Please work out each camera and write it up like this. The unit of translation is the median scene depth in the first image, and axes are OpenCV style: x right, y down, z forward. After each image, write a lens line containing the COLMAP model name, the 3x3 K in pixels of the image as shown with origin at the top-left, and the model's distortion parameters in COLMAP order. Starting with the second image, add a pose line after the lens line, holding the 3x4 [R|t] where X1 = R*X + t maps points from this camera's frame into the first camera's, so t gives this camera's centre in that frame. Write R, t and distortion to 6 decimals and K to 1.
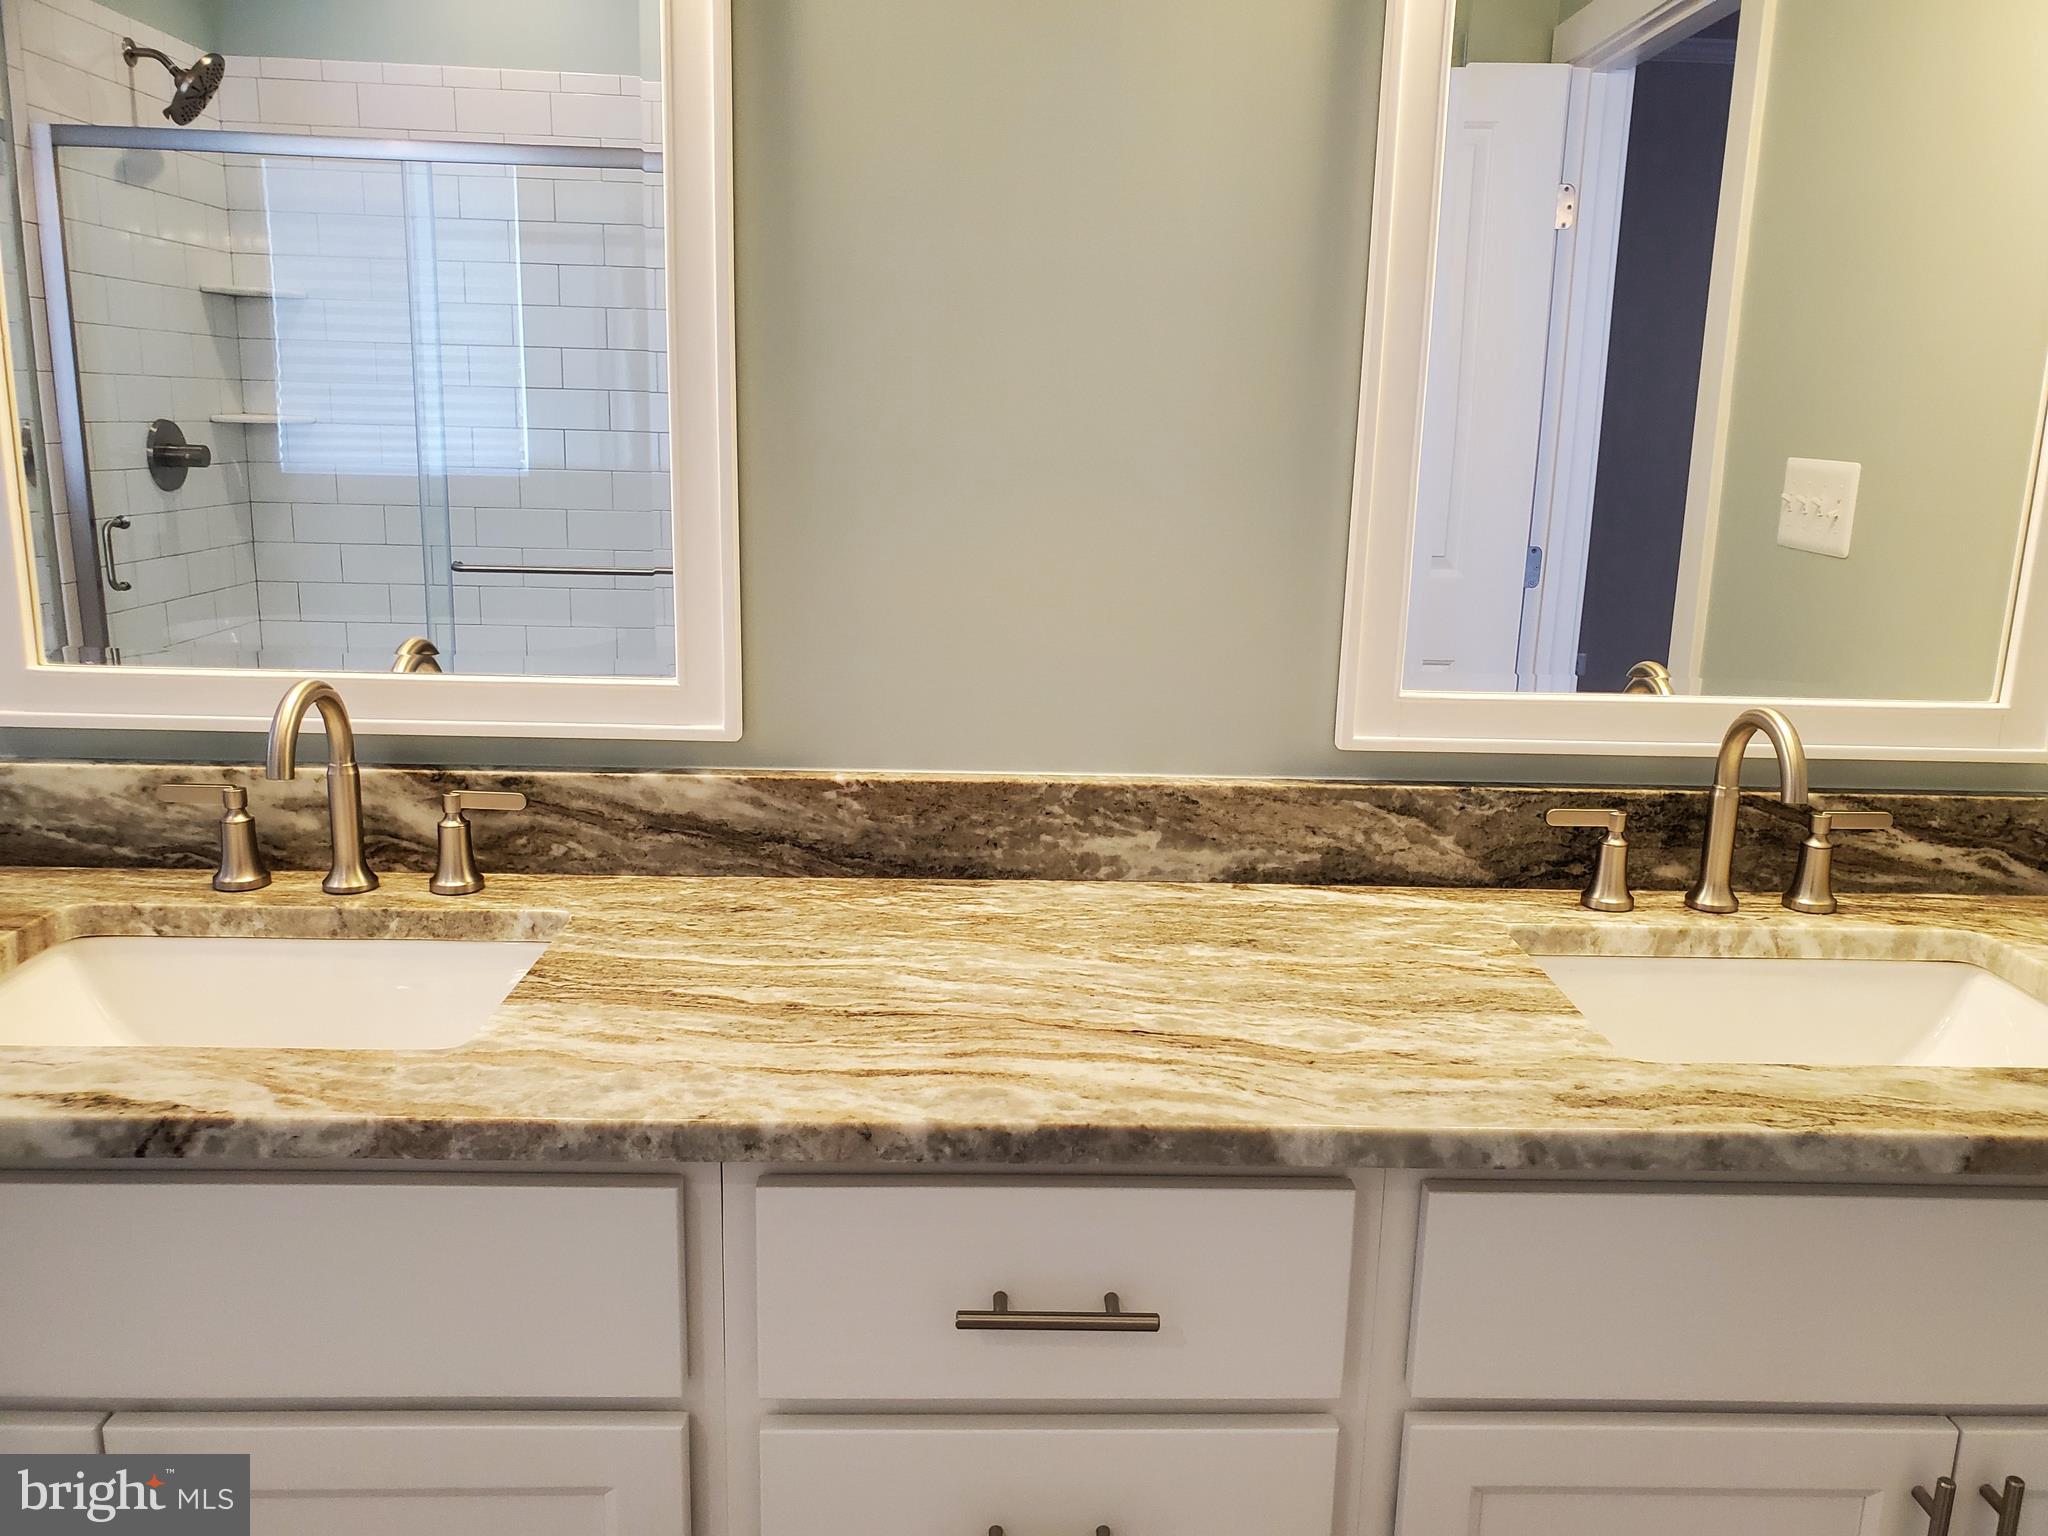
lens RADIAL K [[1574.0, 0, 1024.0], [0, 1574.0, 768.0], [0, 0, 1]] dist [0.037936, 0.000290]
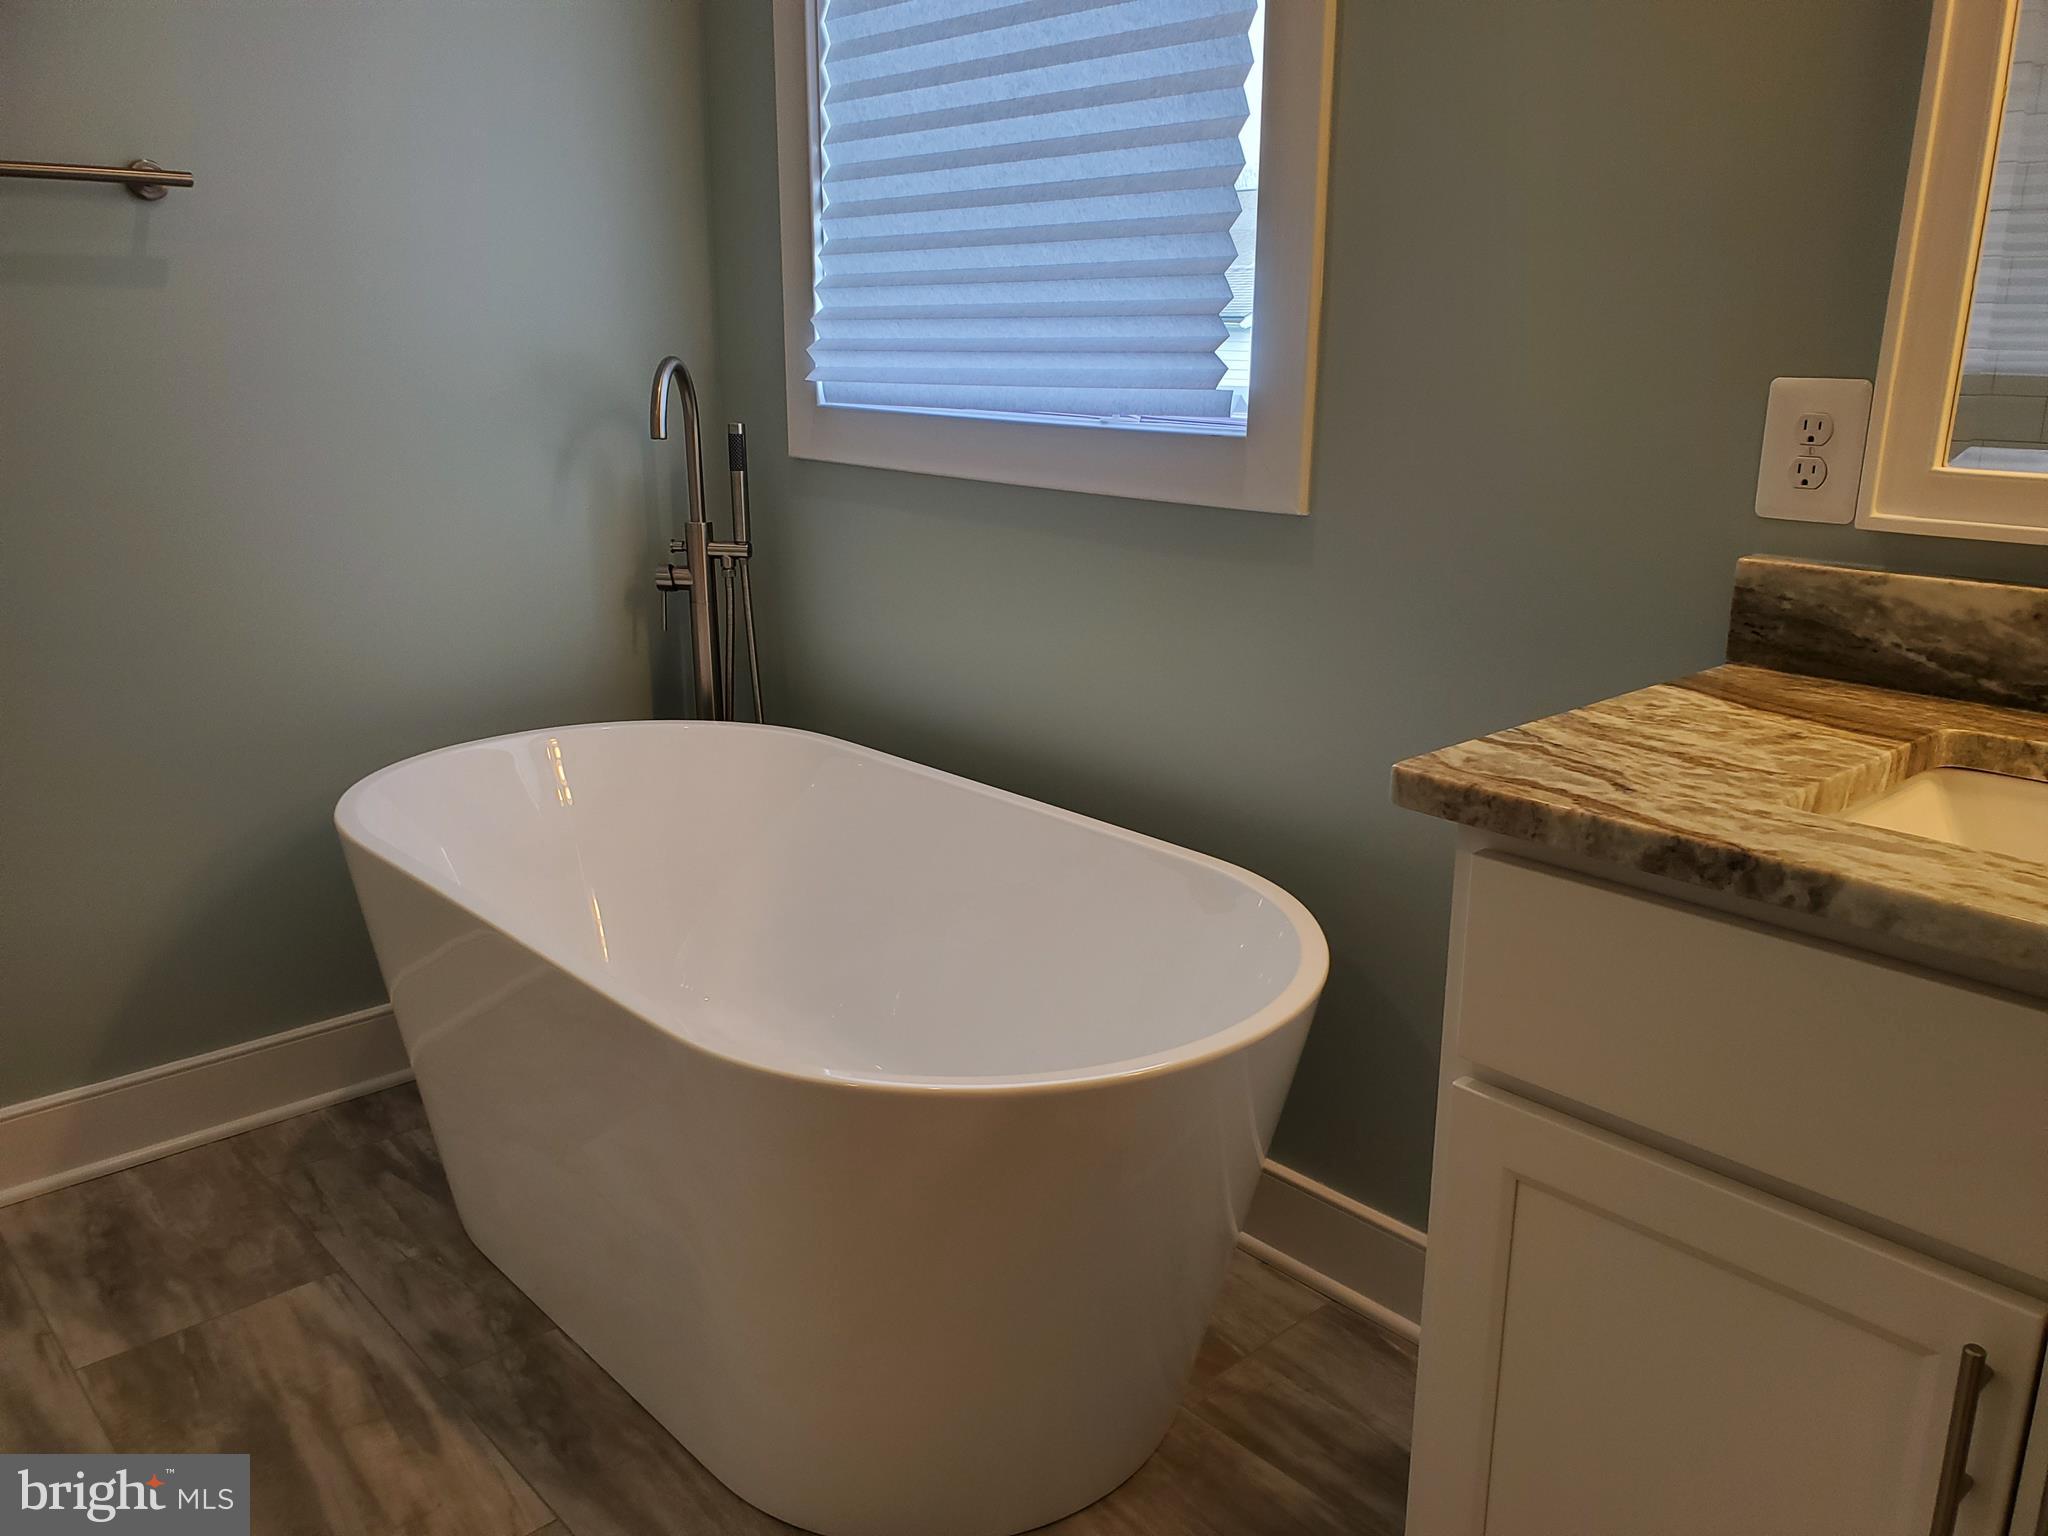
lens RADIAL K [[1593.8, 0, 1036.0], [0, 1593.8, 784.9], [0, 0, 1]] dist [0.005520, 0.008178]
pose [[0.659493, 0.189460, -0.727443, -0.262878], [-0.156149, 0.981136, 0.113970, 0.089131], [0.735314, 0.038427, 0.676637, 0.016944]]
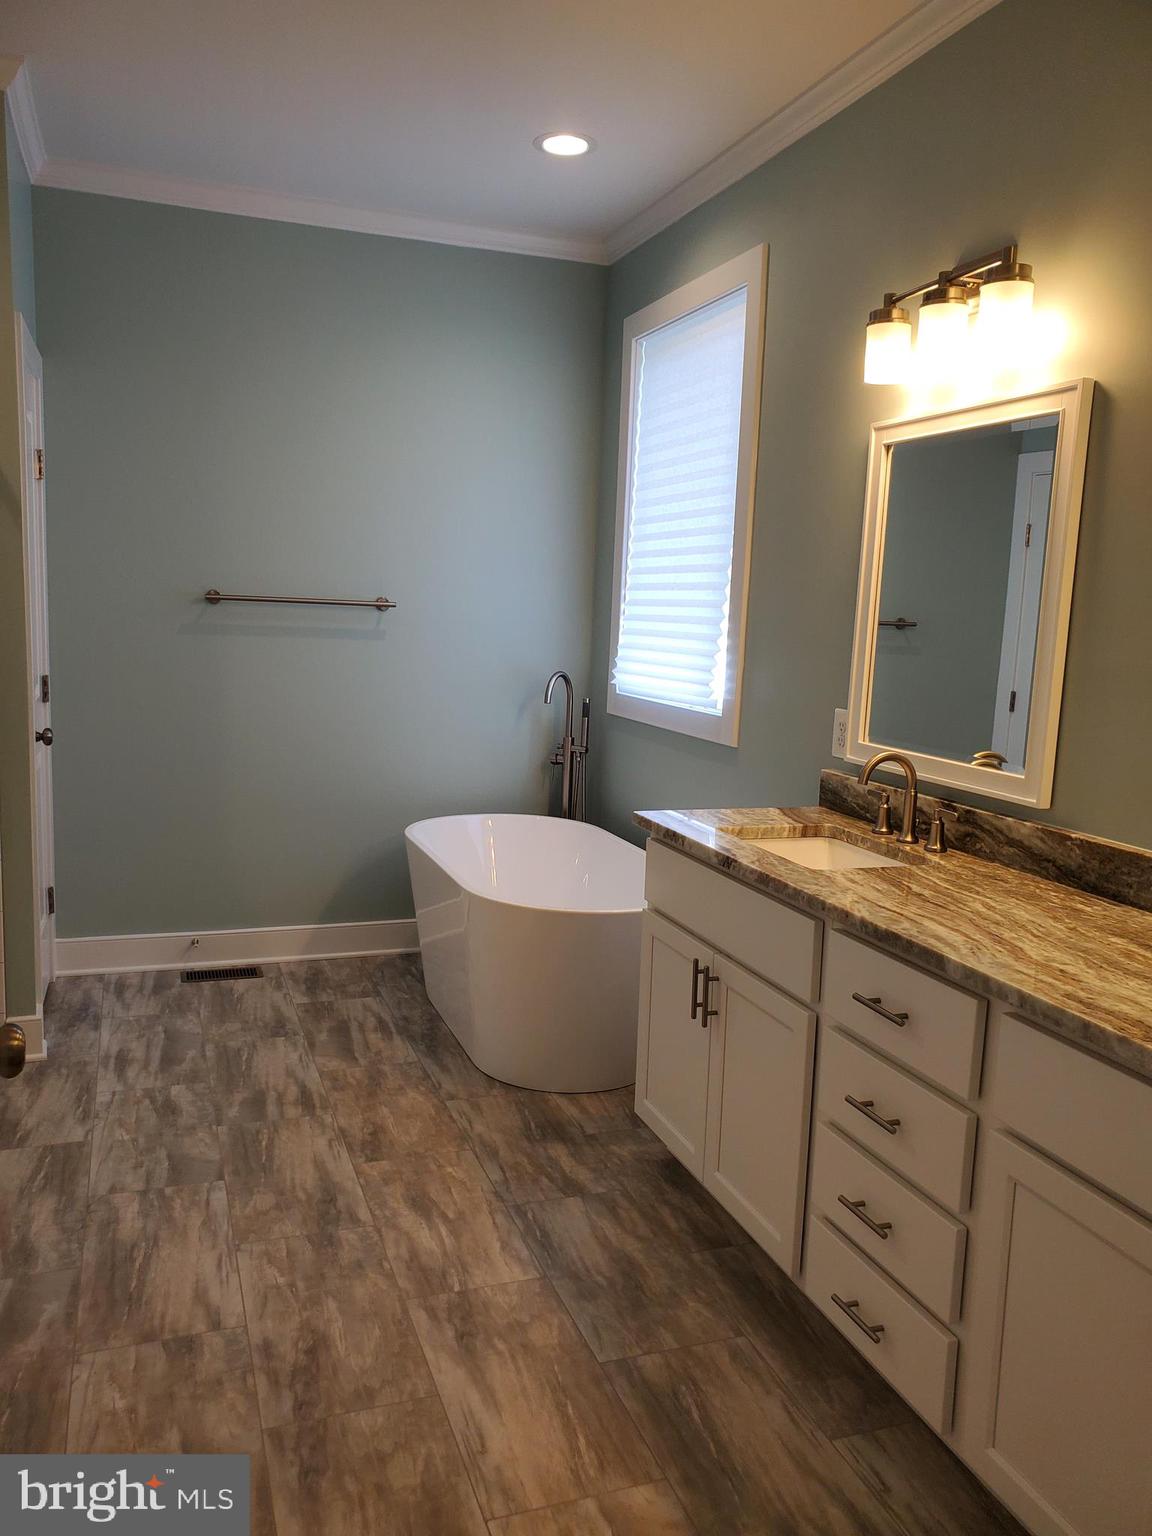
lens RADIAL K [[1195.3, 0, 570.9], [0, 1195.3, 793.8], [0, 0, 1]] dist [0.005520, 0.008178]
pose [[0.313120, 0.137778, -0.939666, 1.115836], [-0.238545, 0.969111, 0.062607, 0.012279], [0.919267, 0.204549, 0.336315, -0.105250]]
